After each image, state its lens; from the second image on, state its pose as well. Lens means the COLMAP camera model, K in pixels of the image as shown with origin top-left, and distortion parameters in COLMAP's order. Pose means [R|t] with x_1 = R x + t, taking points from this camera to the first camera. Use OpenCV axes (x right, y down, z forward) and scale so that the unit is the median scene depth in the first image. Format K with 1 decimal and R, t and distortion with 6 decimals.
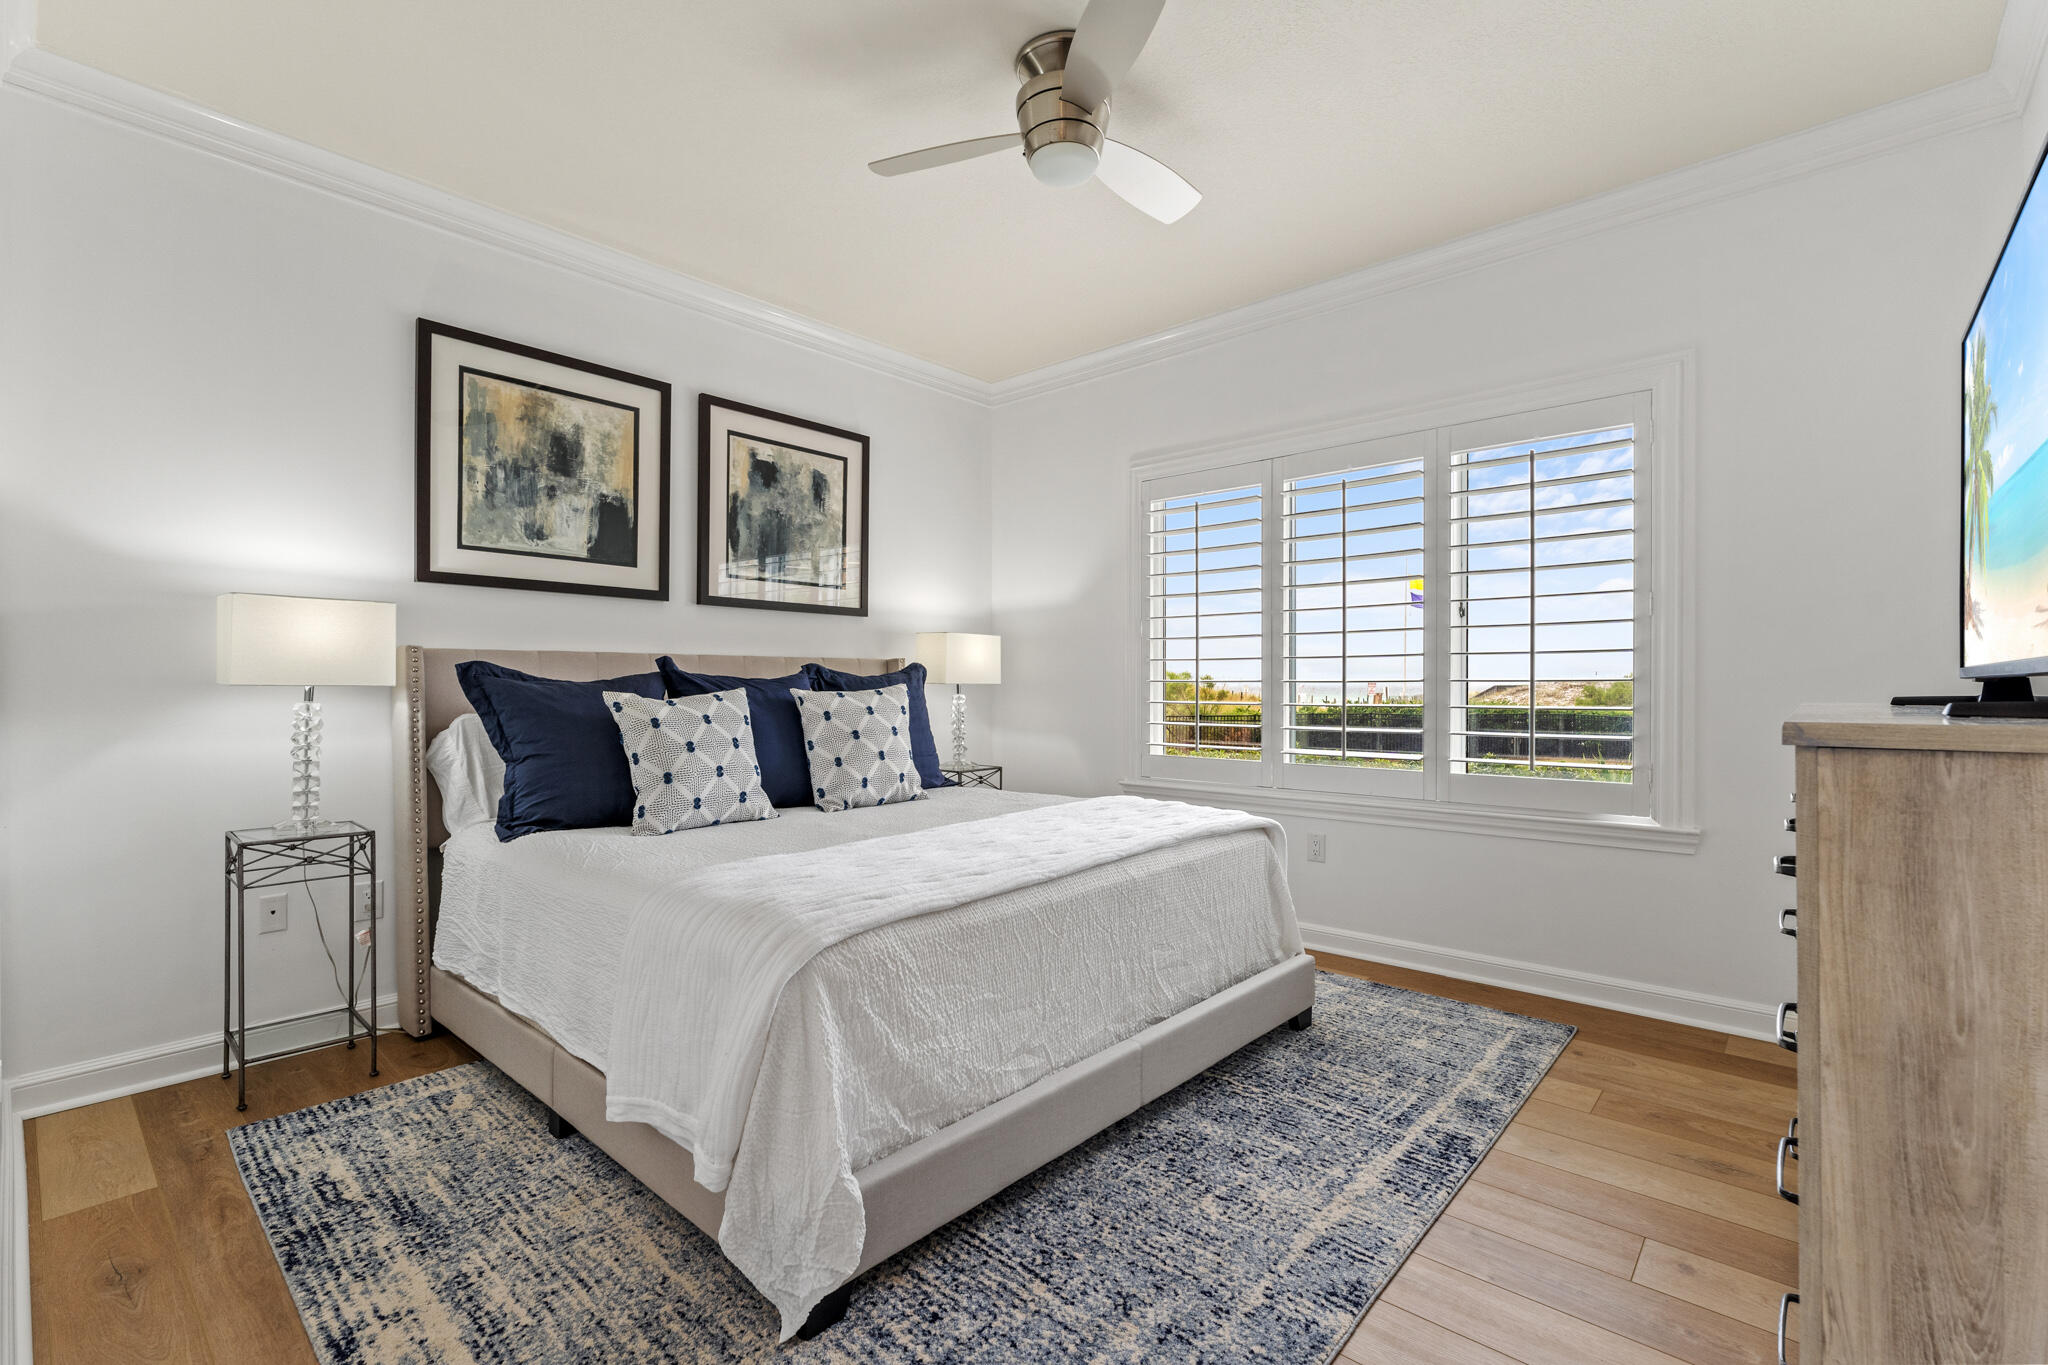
lens RADIAL K [[905.7, 0, 1014.1], [0, 905.7, 689.2], [0, 0, 1]] dist [0.009063, -0.001706]
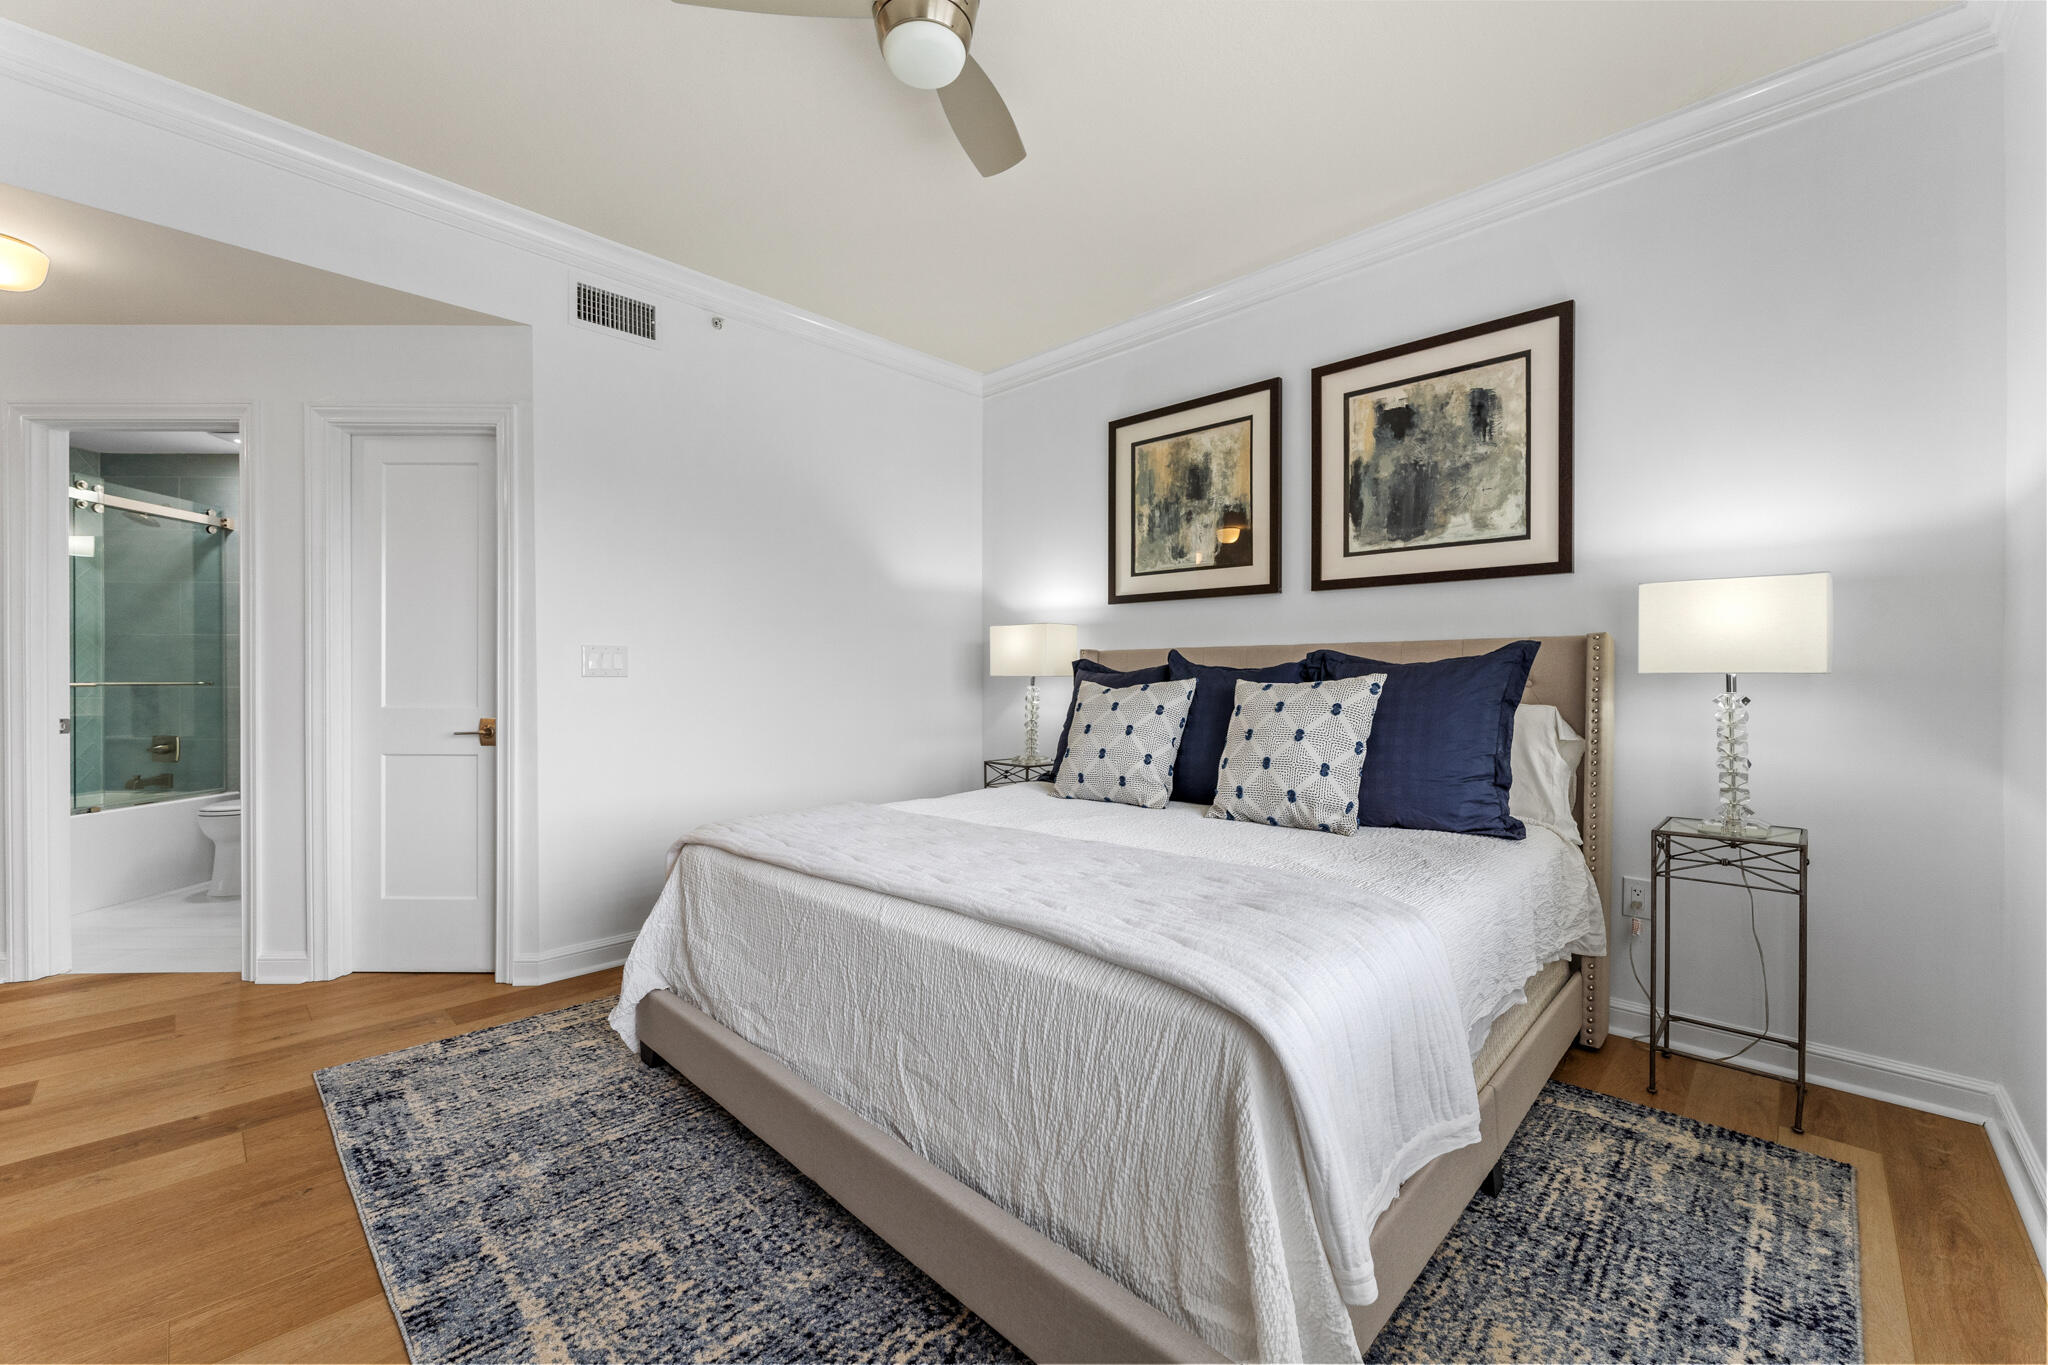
lens RADIAL K [[822.8, 0, 1008.6], [0, 822.8, 677.8], [0, 0, 1]] dist [0.001038, -0.000711]
pose [[-0.042844, -0.001737, -0.999080, 0.575883], [-0.010461, 0.999944, -0.001289, 0.001154], [0.999027, 0.010396, -0.042860, 0.787412]]
